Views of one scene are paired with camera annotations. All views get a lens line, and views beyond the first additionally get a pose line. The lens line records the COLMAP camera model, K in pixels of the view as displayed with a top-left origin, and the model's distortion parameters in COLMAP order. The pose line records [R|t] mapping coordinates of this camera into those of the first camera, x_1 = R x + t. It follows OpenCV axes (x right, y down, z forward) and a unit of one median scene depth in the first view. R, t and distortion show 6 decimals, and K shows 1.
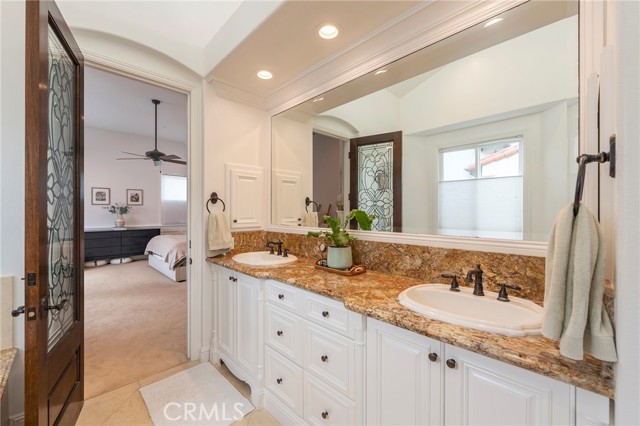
lens RADIAL K [[262.2, 0, 320.4], [0, 262.2, 208.7], [0, 0, 1]] dist [0.000727, 0.000166]
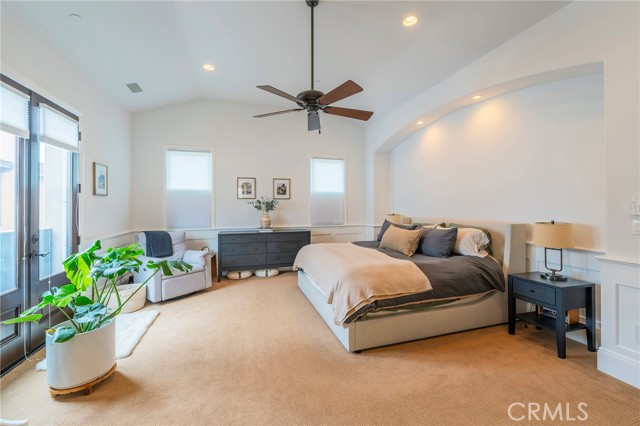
lens RADIAL K [[262.2, 0, 320.4], [0, 262.2, 208.7], [0, 0, 1]] dist [0.000727, 0.000166]
pose [[0.889266, 0.005202, -0.457360, -0.273298], [0.002551, 0.999863, 0.016332, 0.001766], [0.457383, -0.015690, 0.889131, 0.394914]]
